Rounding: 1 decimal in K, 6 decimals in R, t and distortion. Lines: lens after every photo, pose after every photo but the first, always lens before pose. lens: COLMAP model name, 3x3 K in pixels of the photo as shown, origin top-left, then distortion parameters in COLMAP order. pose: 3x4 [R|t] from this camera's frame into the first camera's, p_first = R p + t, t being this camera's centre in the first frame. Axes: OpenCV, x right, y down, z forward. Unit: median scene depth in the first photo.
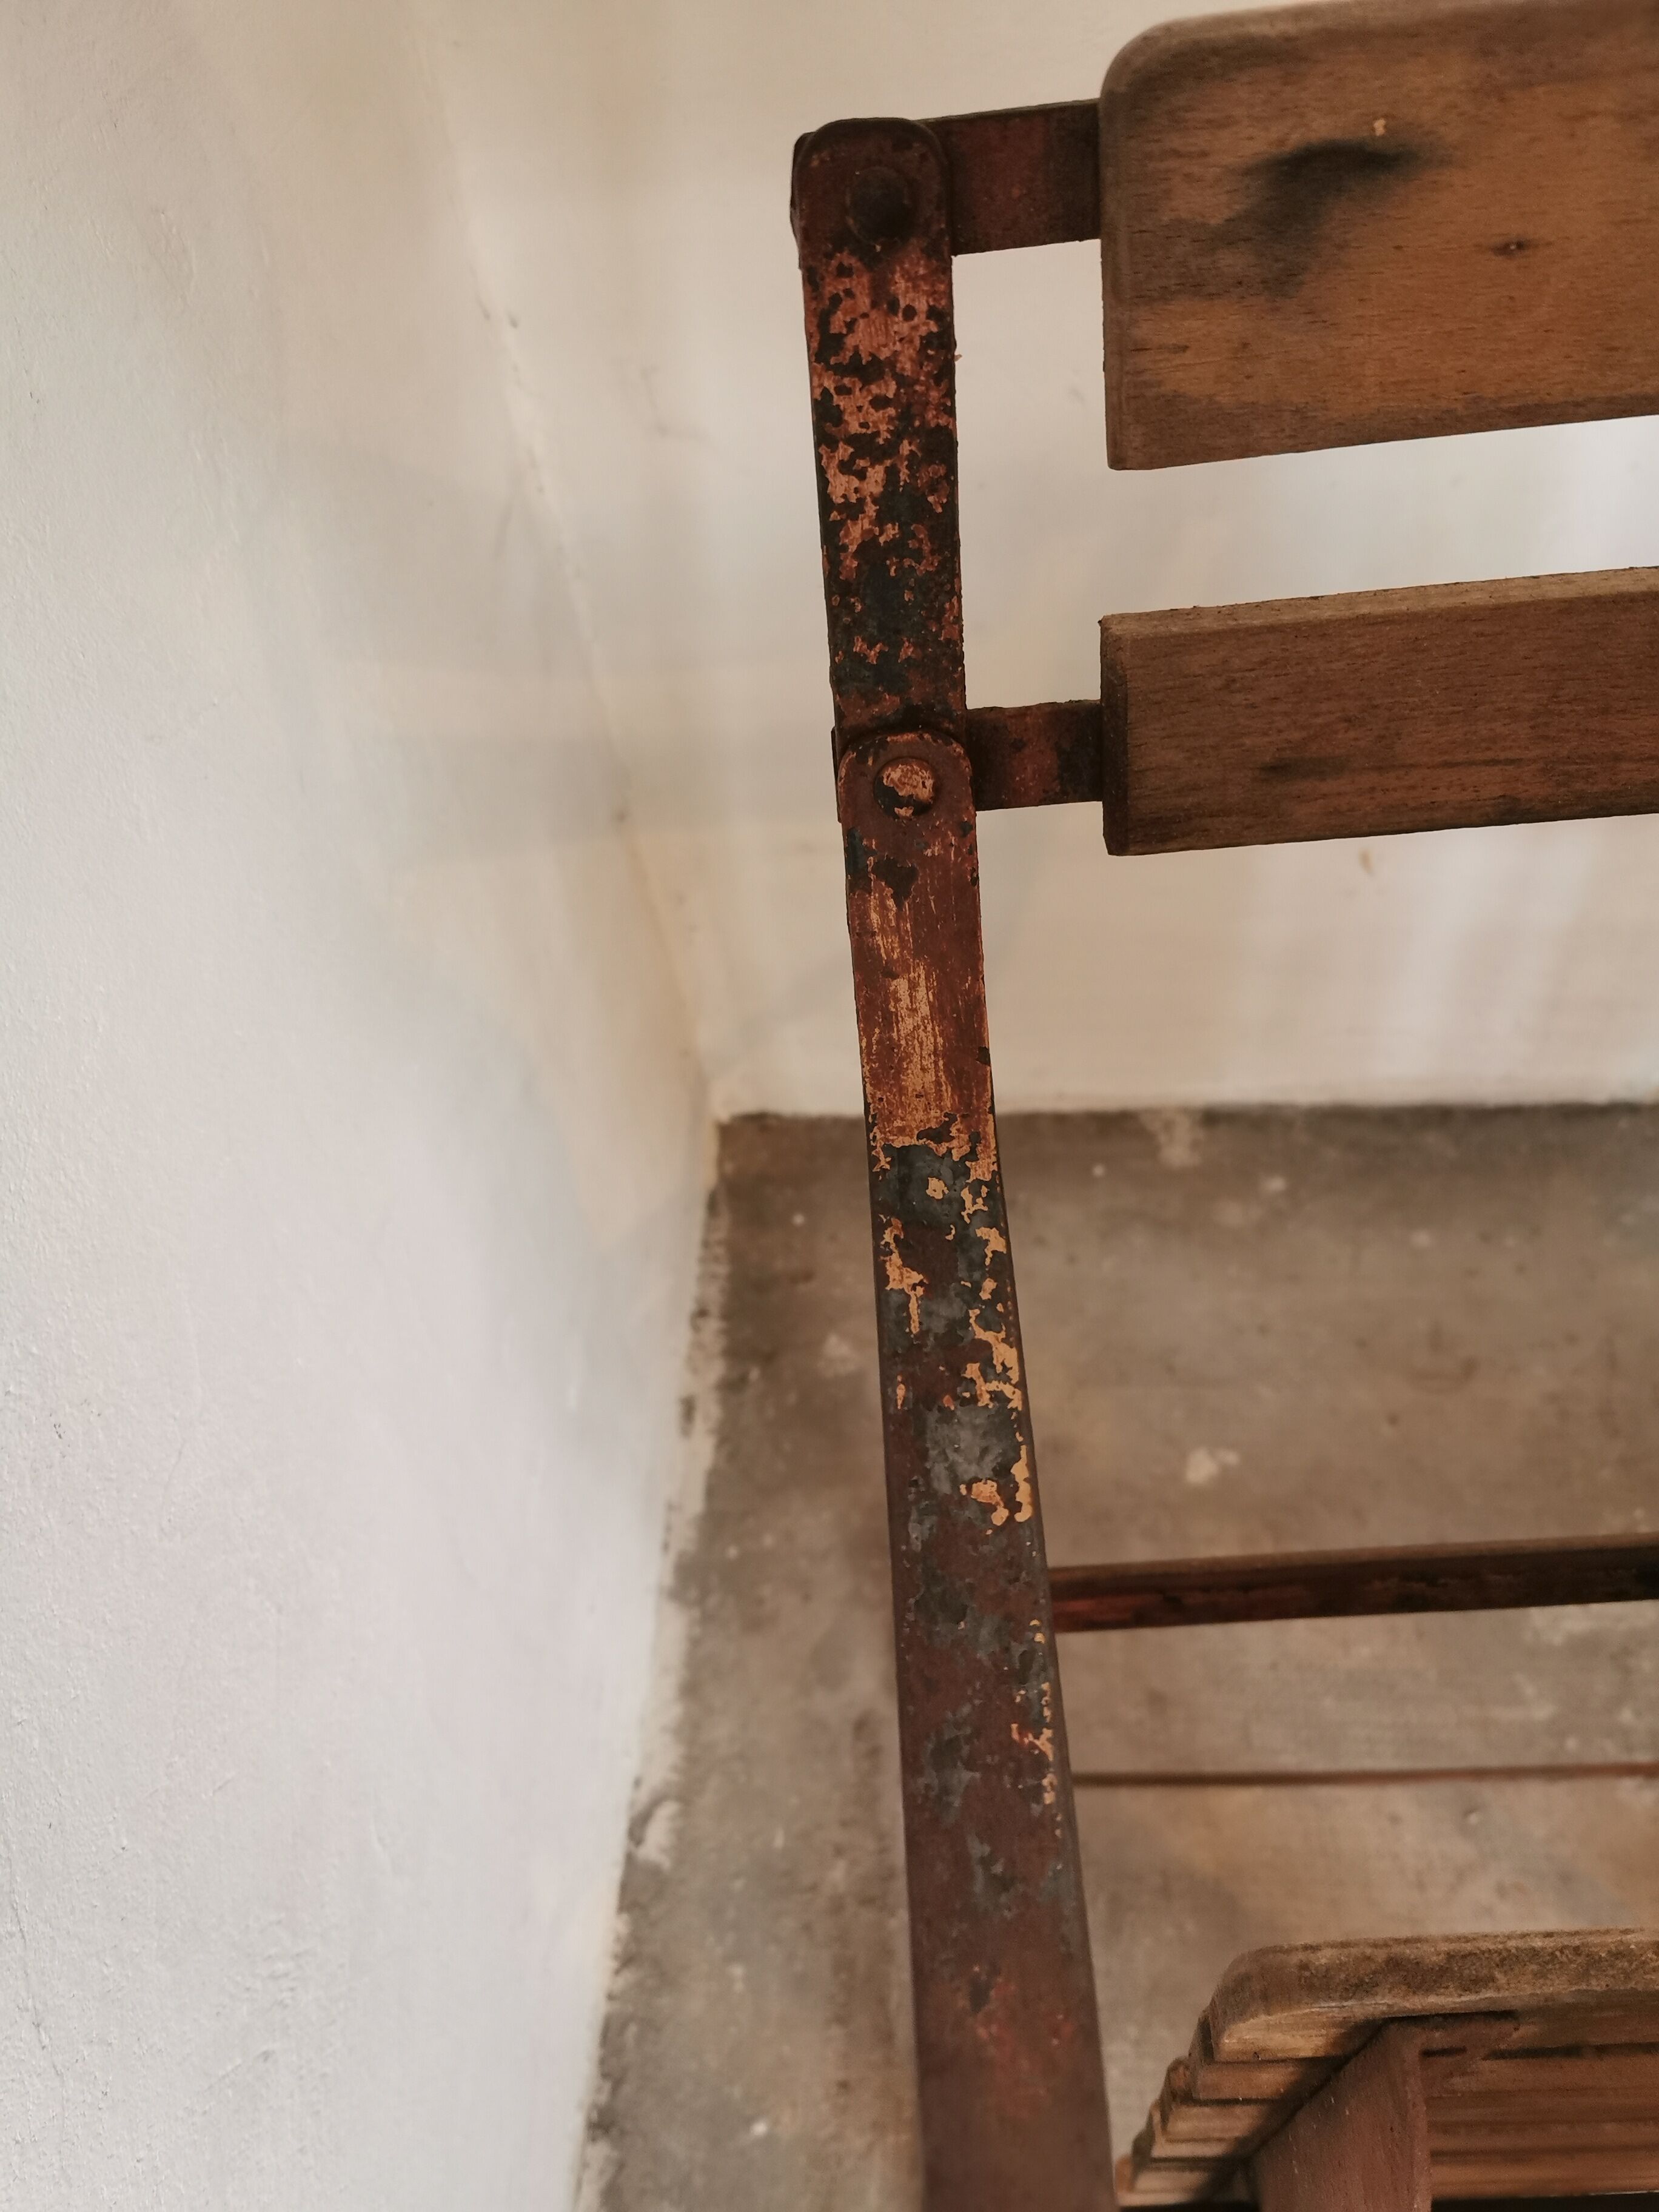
lens RADIAL K [[1730.9, 0, 828.5], [0, 1730.9, 1137.1], [0, 0, 1]] dist [0.053186, -0.083425]
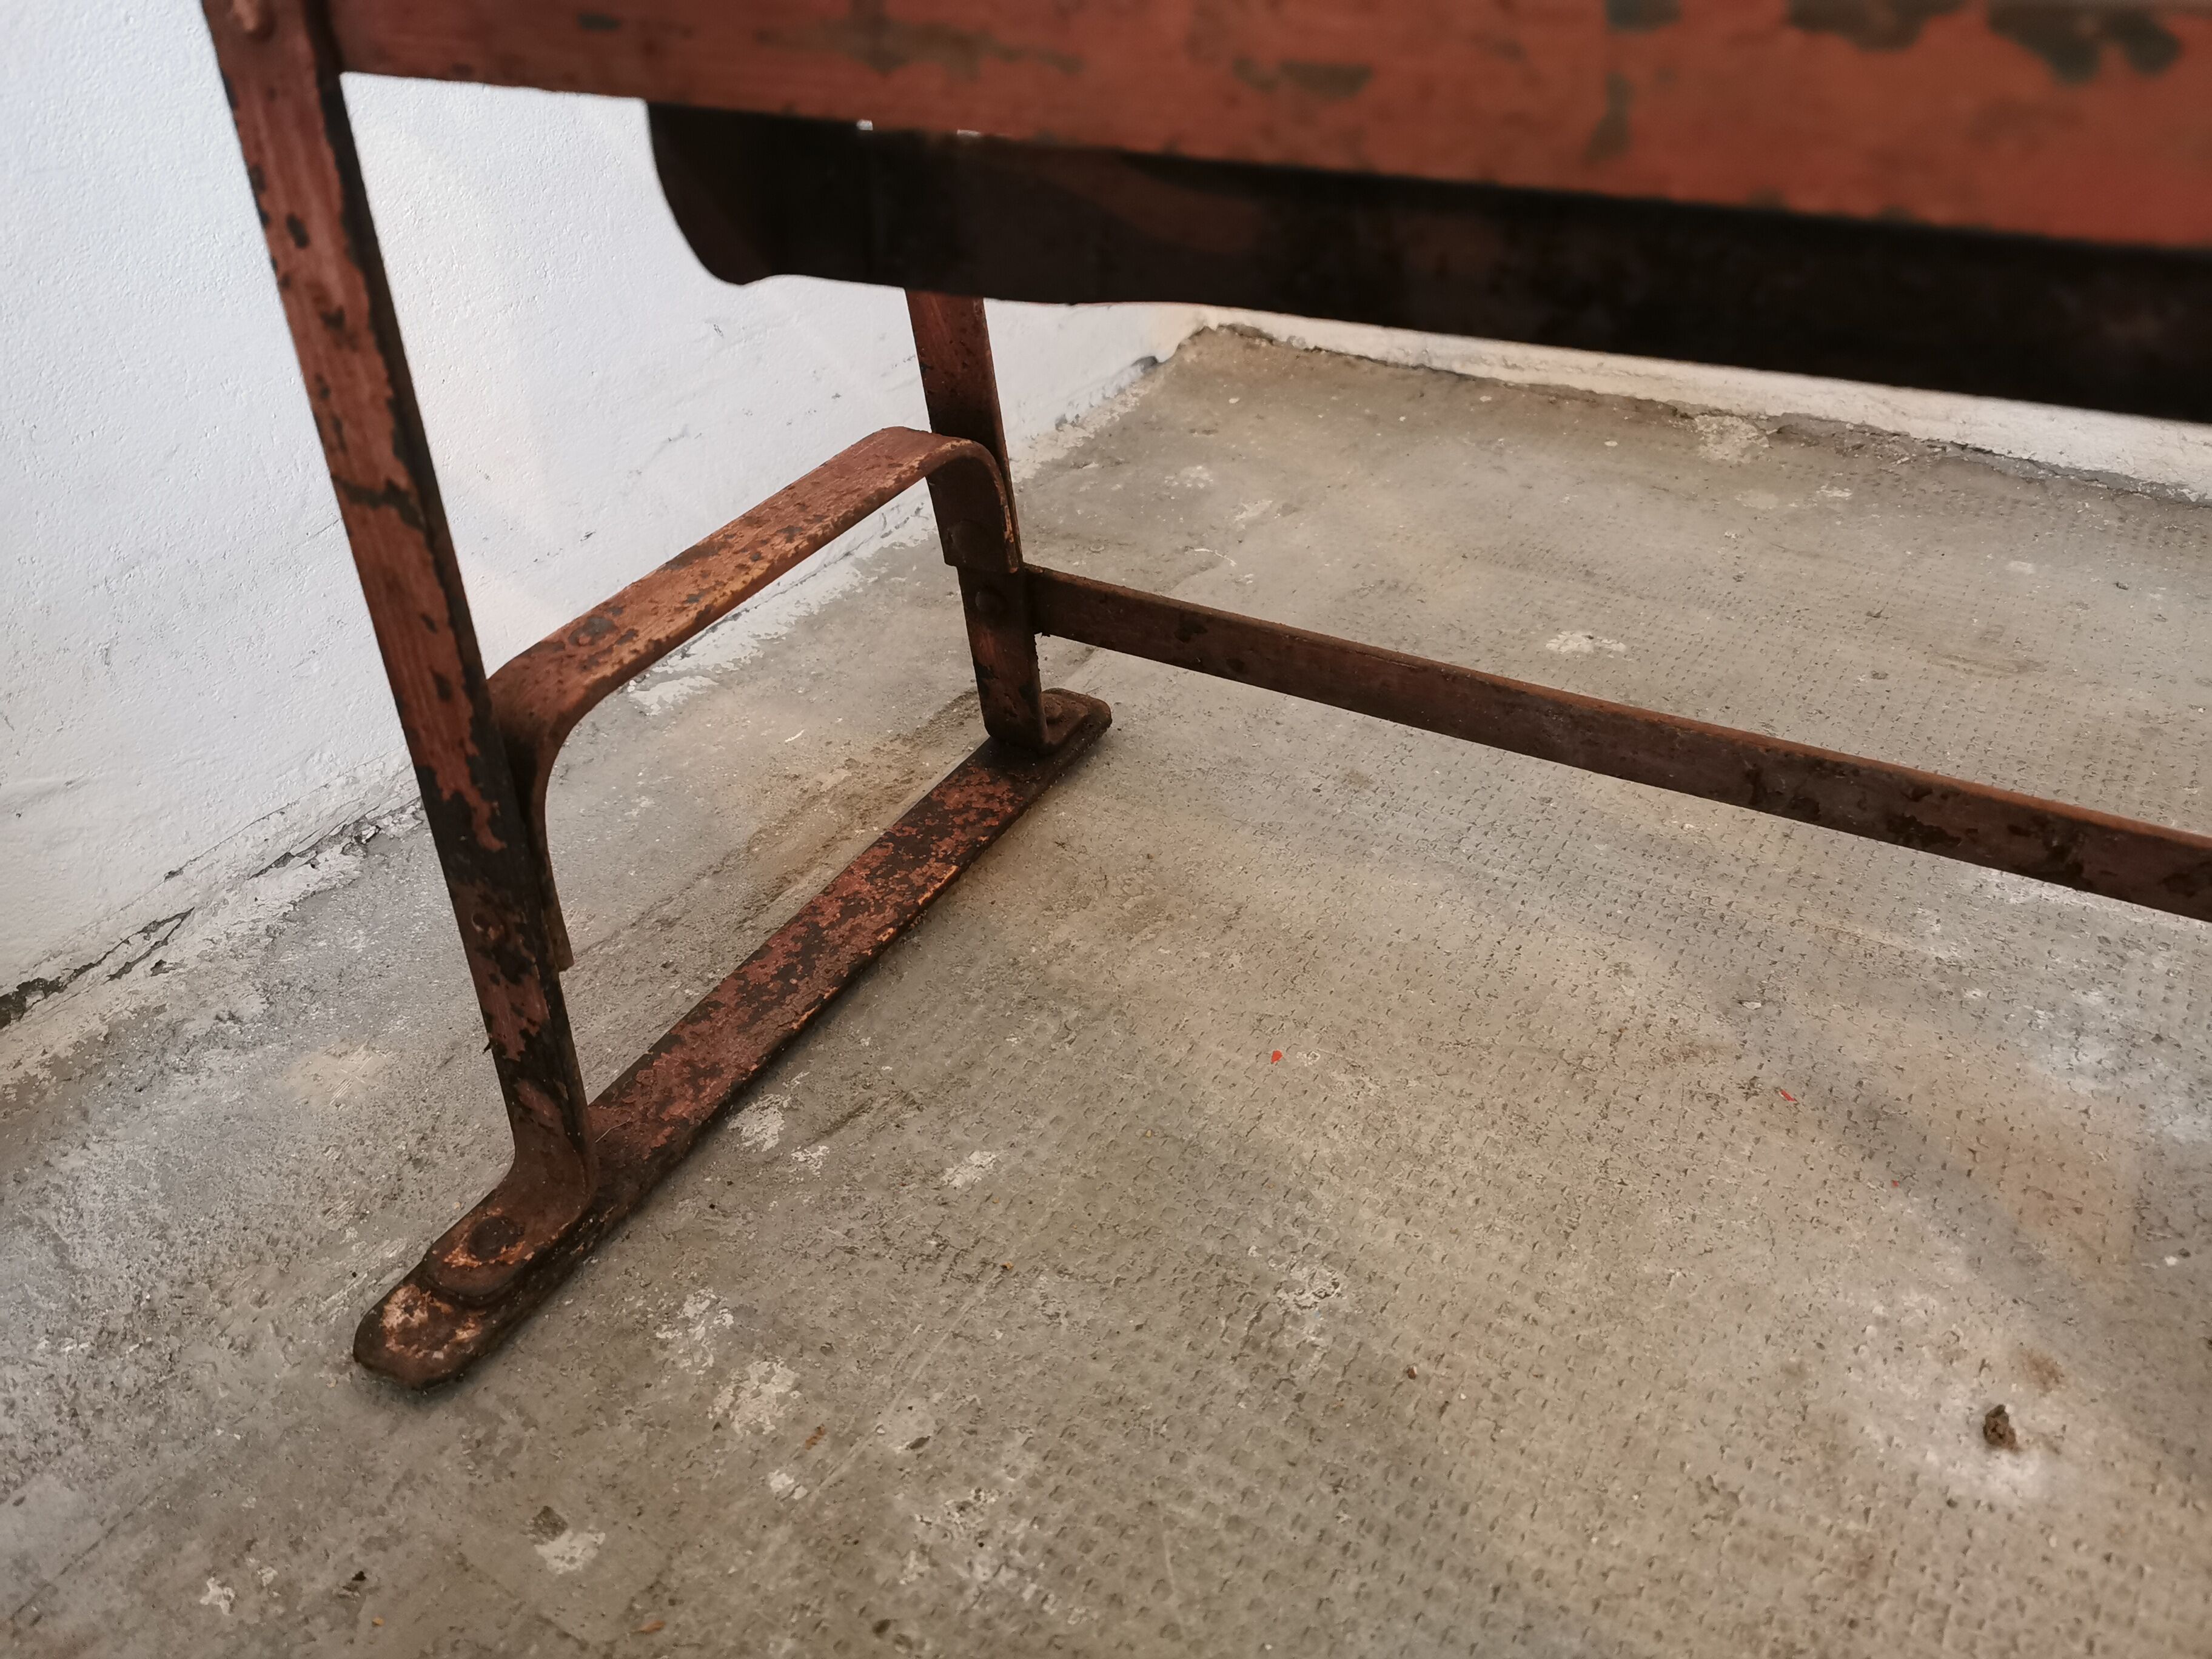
lens RADIAL K [[1730.9, 0, 1085.4], [0, 1730.9, 816.1], [0, 0, 1]] dist [0.053186, -0.083425]
pose [[0.869671, 0.344140, -0.353892, 1.018943], [-0.441081, 0.863635, -0.244096, 1.634549], [0.221630, 0.368379, 0.902872, 1.126257]]
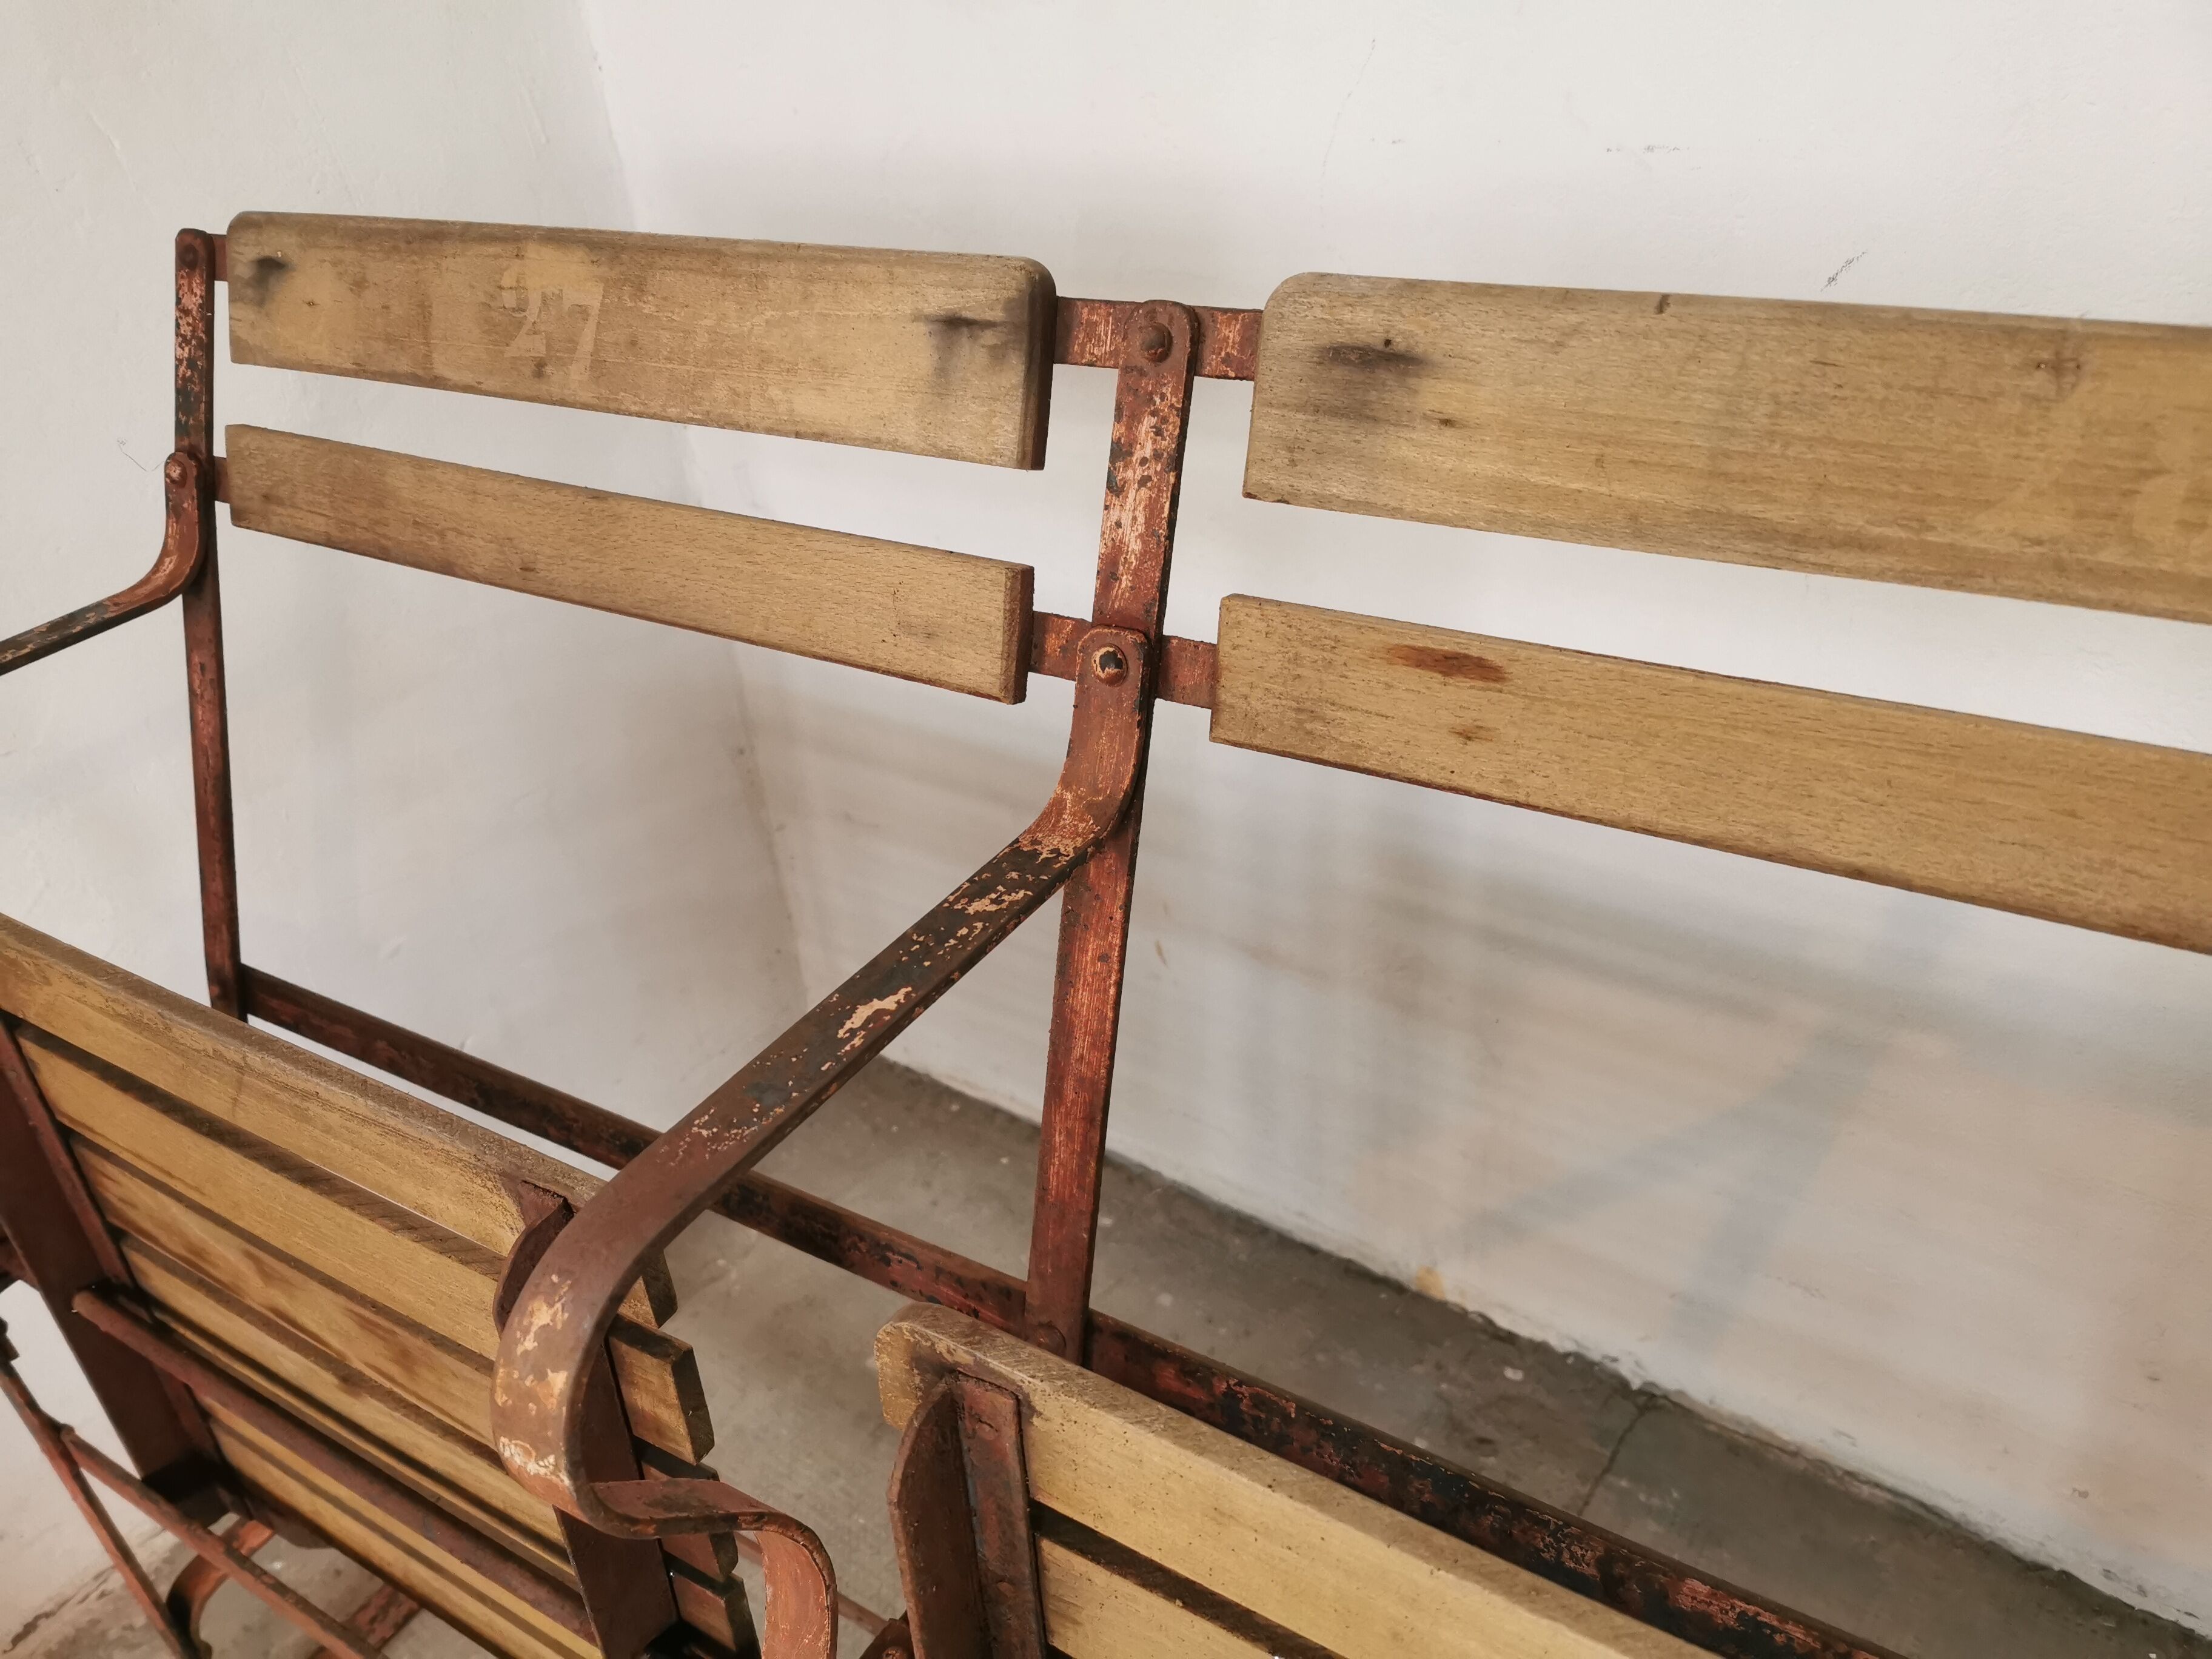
lens RADIAL K [[1730.9, 0, 1083.0], [0, 1730.9, 827.6], [0, 0, 1]] dist [0.053186, -0.083425]
pose [[0.828924, 0.317173, -0.460746, 2.519533], [-0.450158, 0.867196, -0.212906, 0.190576], [0.332030, 0.383891, 0.861617, -0.520786]]
